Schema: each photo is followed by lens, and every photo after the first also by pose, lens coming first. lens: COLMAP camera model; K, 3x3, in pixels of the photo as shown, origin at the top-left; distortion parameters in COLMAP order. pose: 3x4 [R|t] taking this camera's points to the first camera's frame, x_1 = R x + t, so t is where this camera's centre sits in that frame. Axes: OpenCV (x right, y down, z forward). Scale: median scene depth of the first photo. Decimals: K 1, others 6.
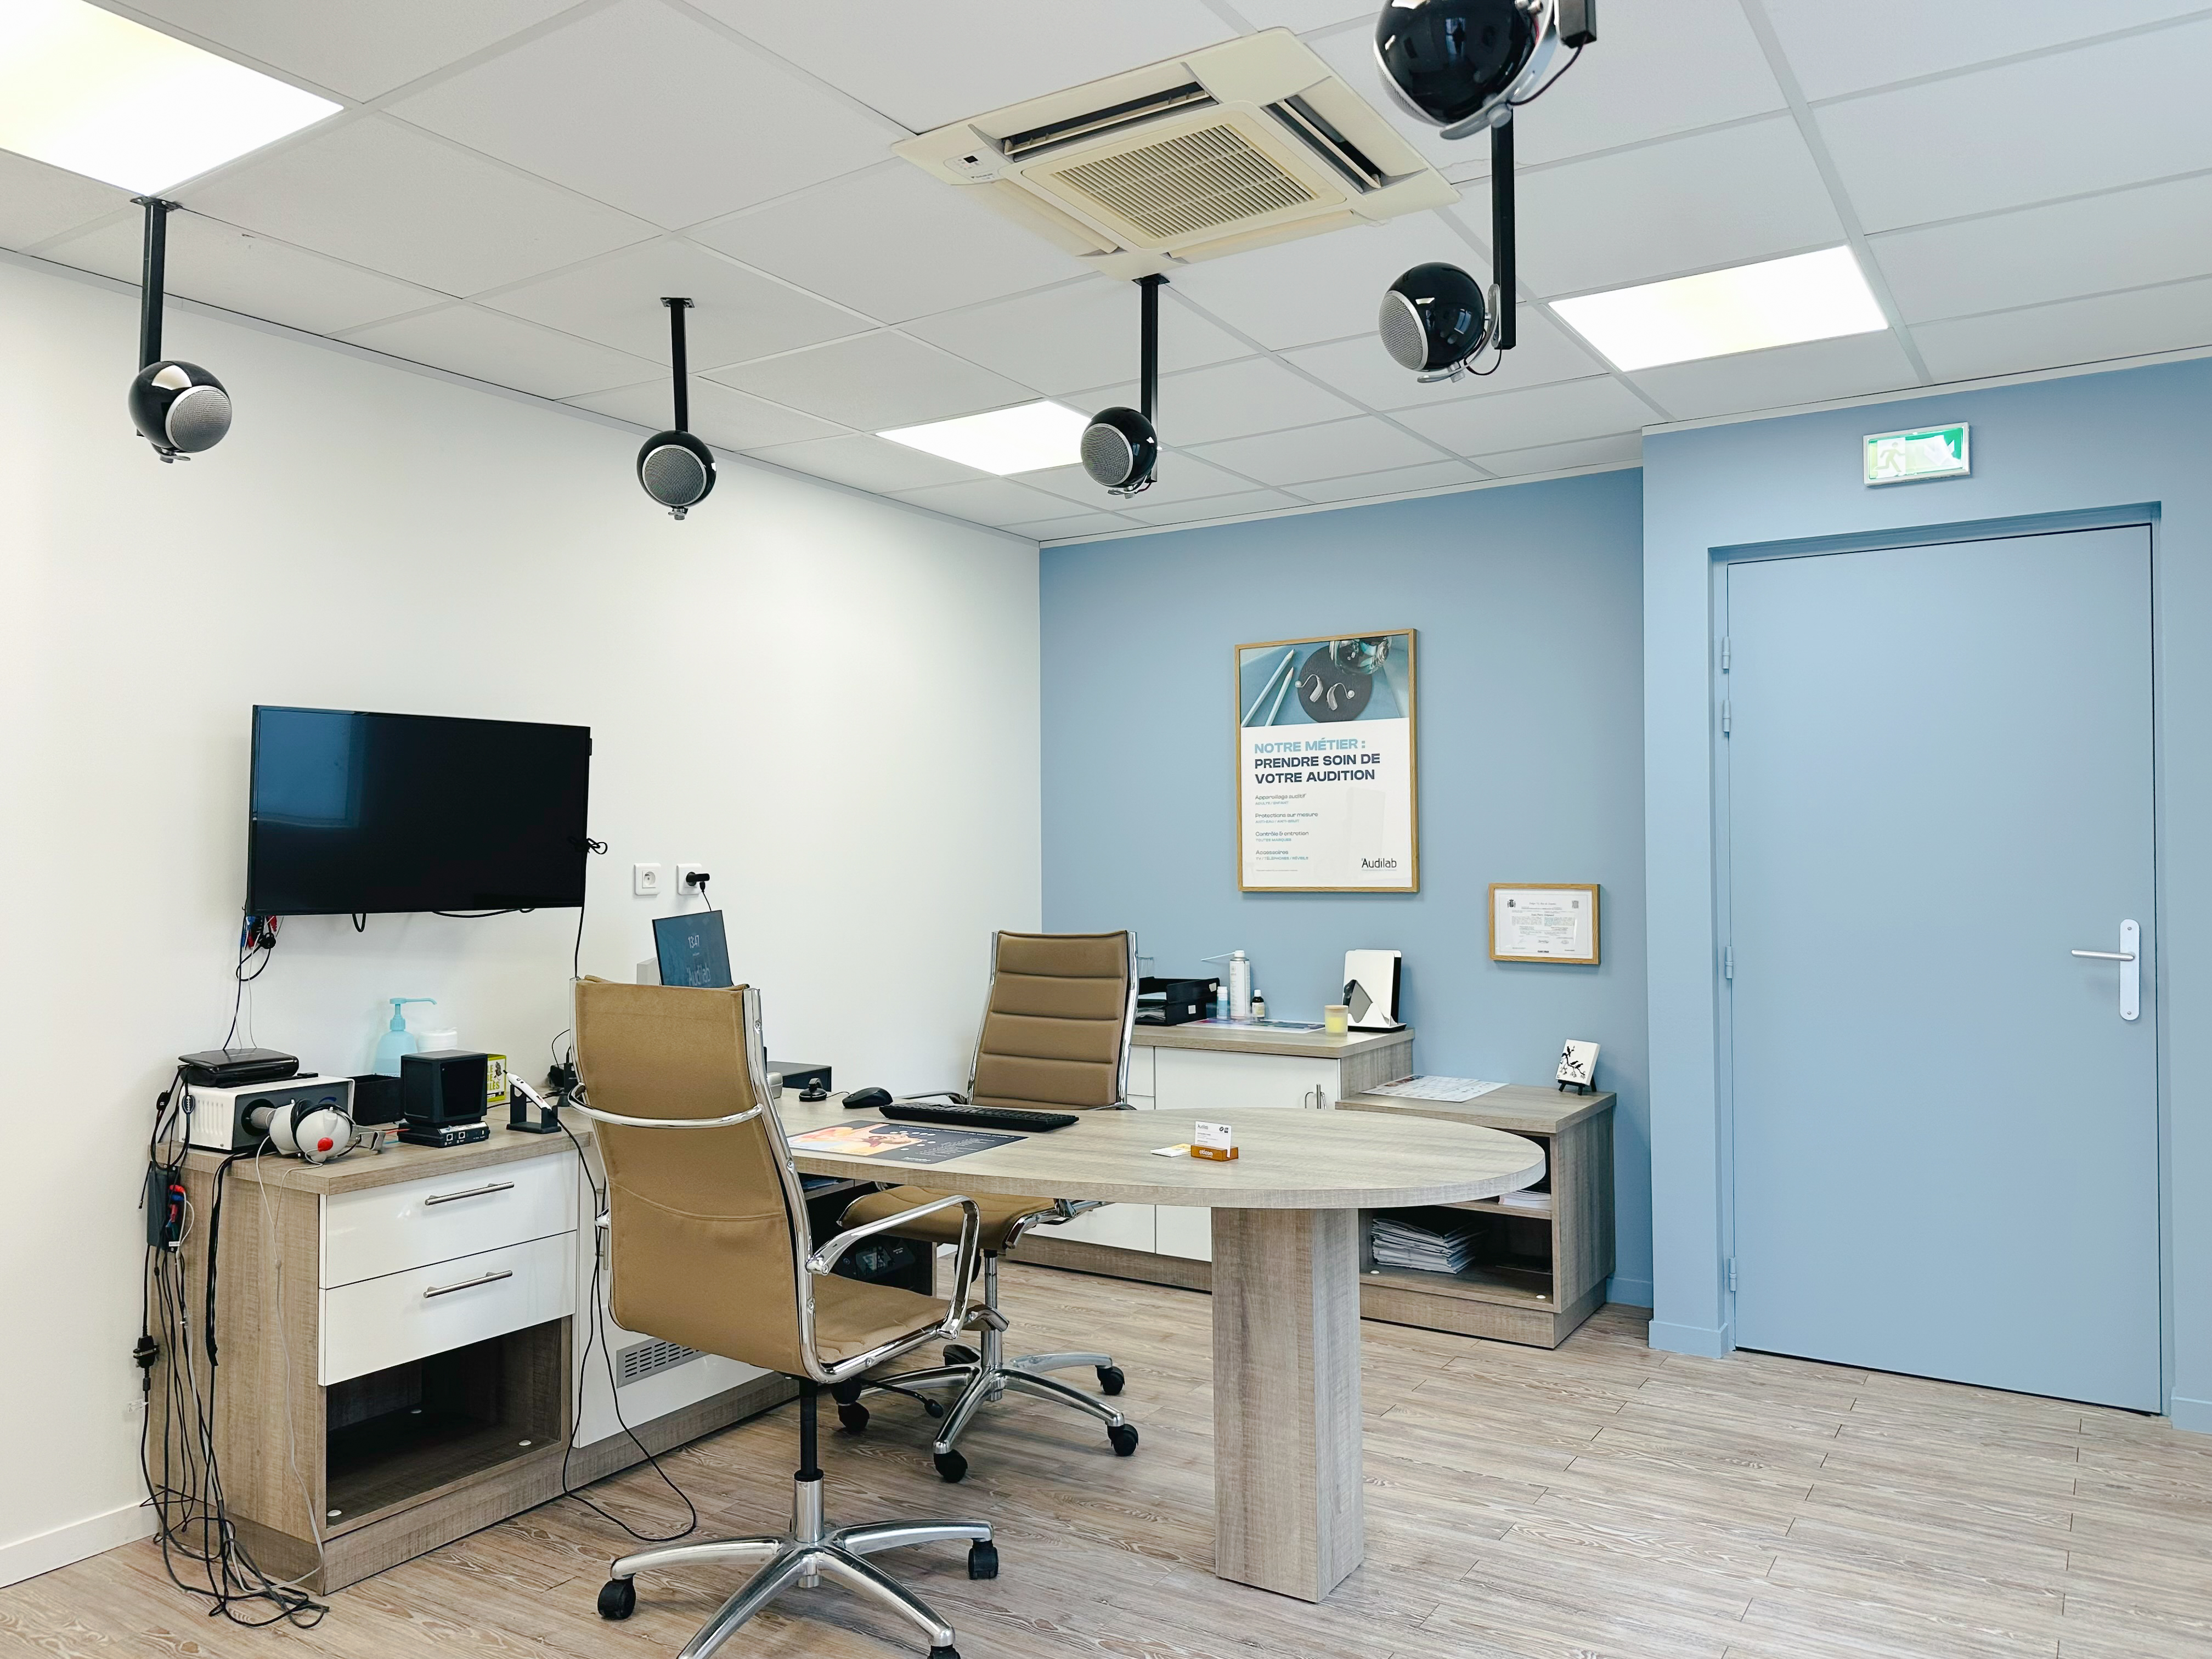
lens RADIAL K [[1627.3, 0, 1108.1], [0, 1627.3, 873.4], [0, 0, 1]] dist [0.300999, -0.000071]
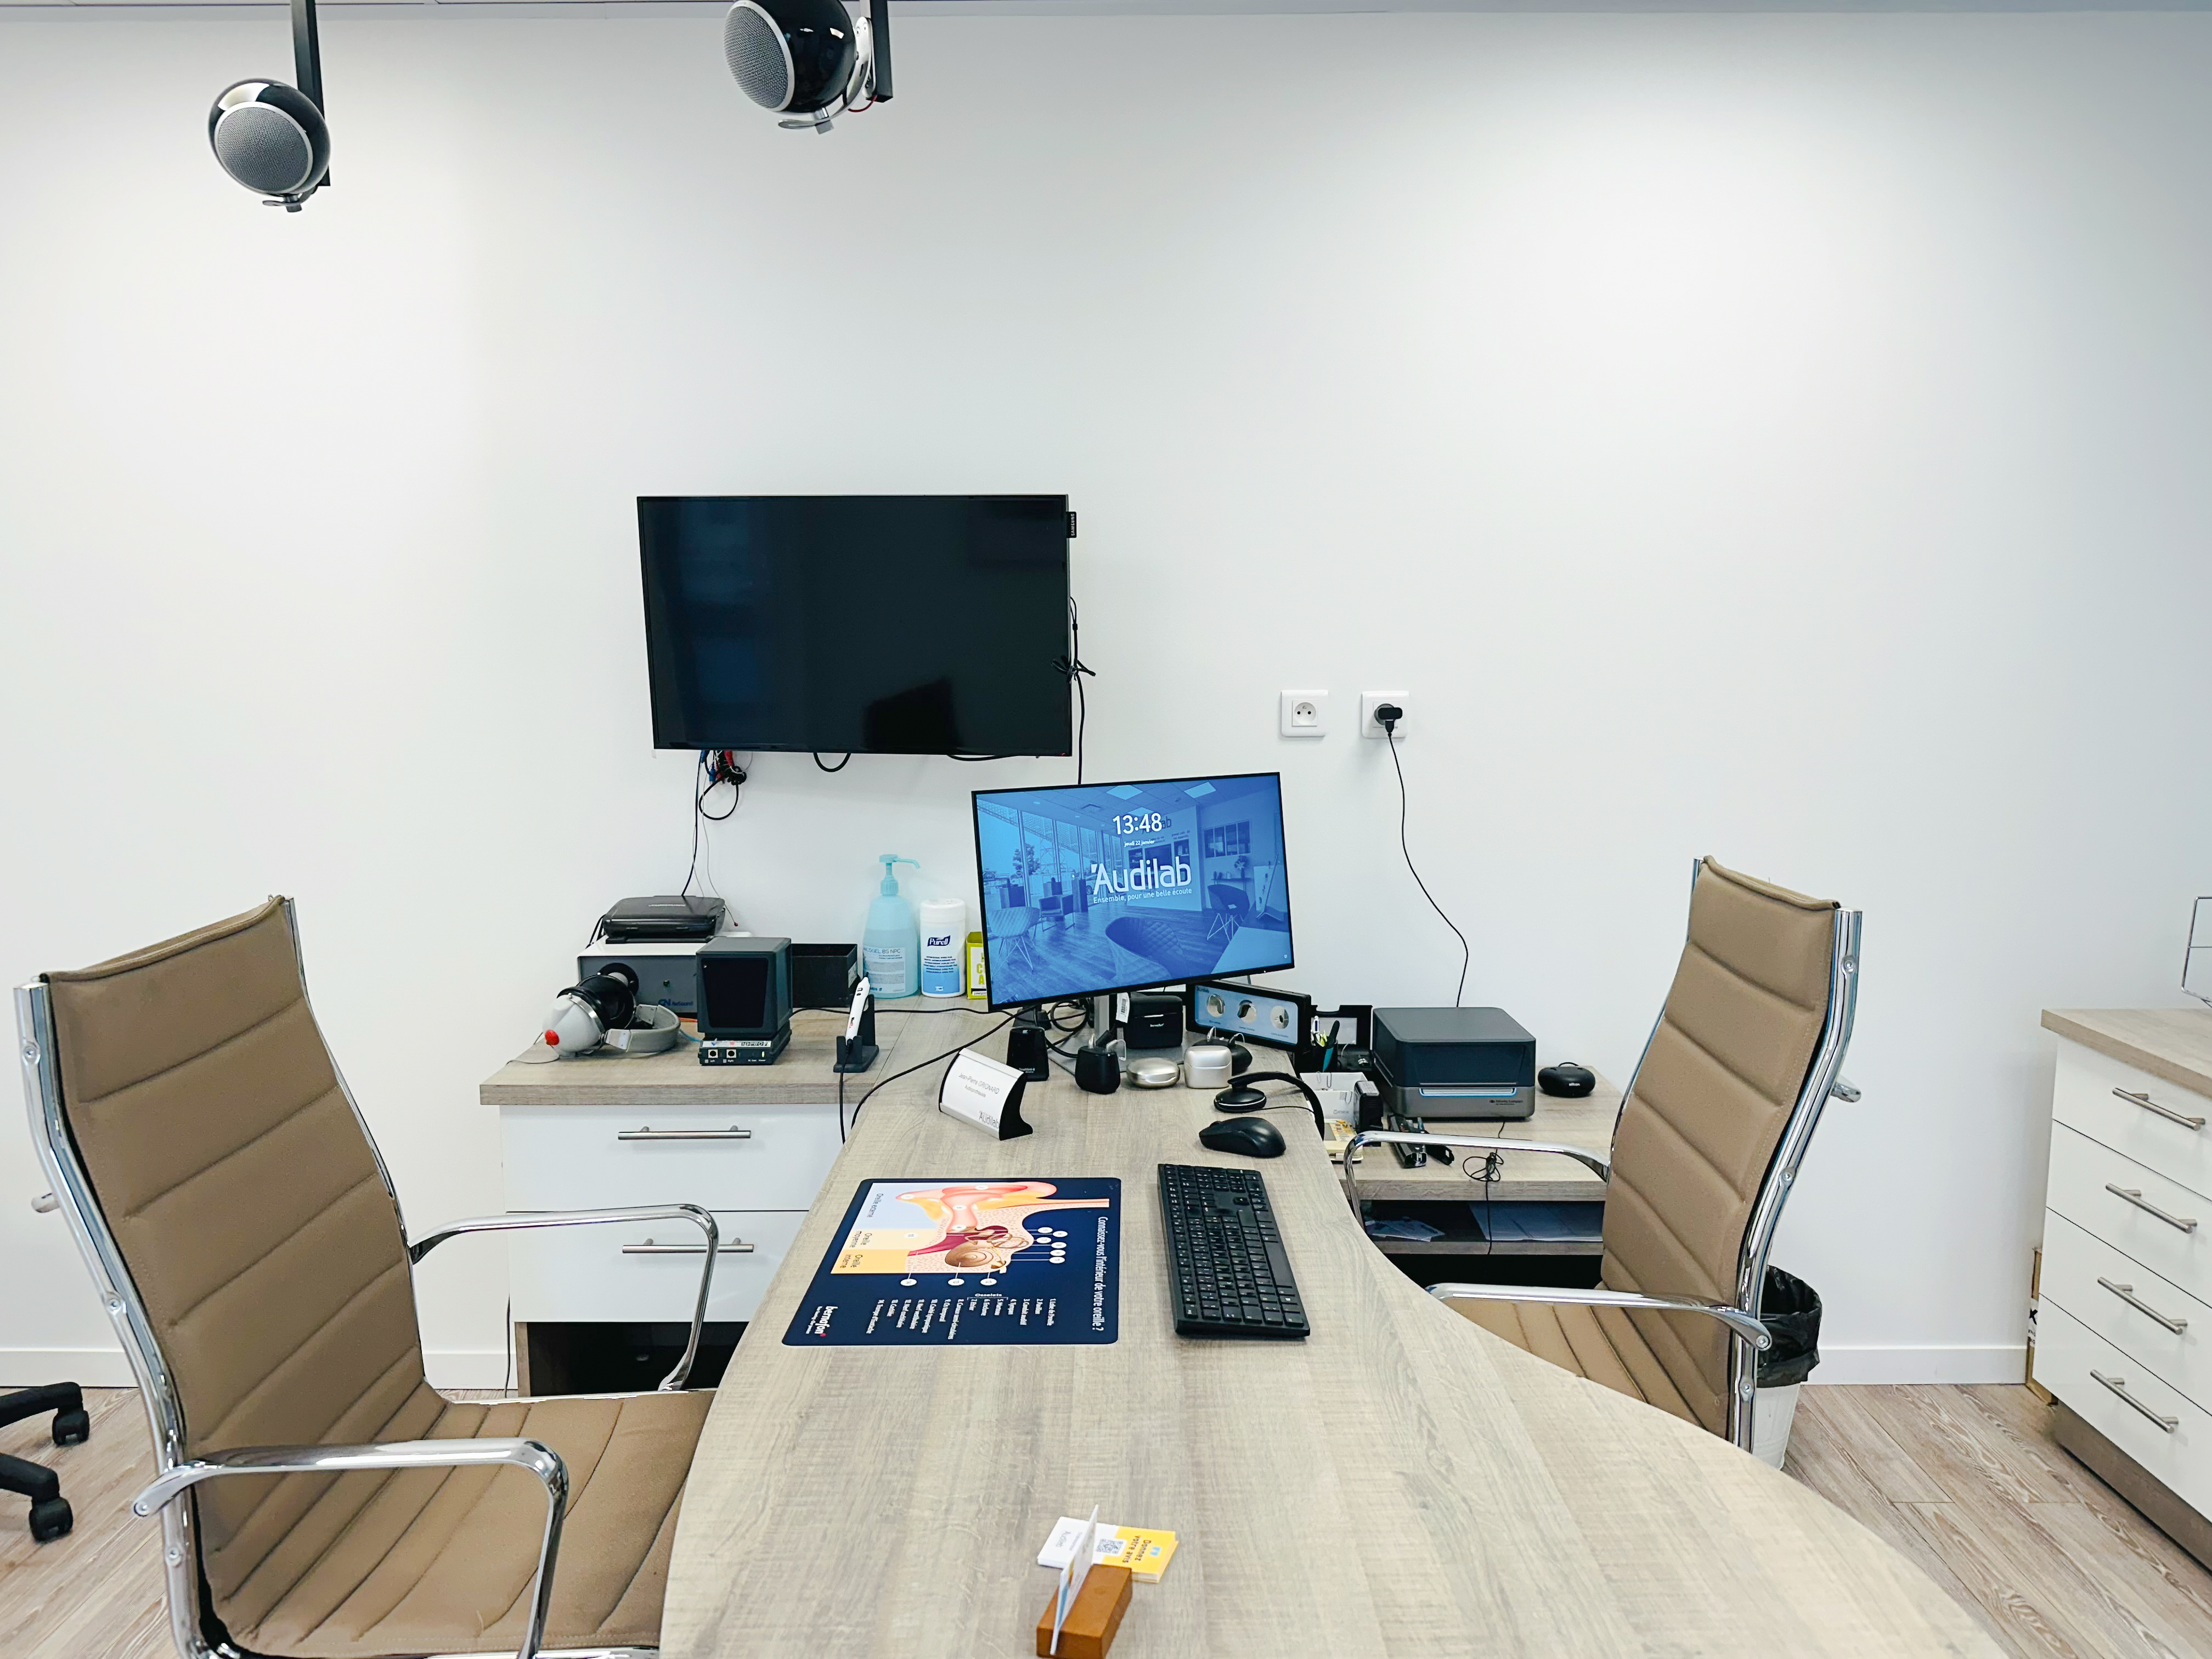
lens RADIAL K [[1627.3, 0, 1108.1], [0, 1627.3, 873.4], [0, 0, 1]] dist [0.300999, -0.000071]
pose [[0.510316, 0.124193, -0.850972, 0.289270], [-0.007190, 0.990099, 0.140186, -0.028678], [0.859957, -0.065420, 0.506157, 0.670135]]
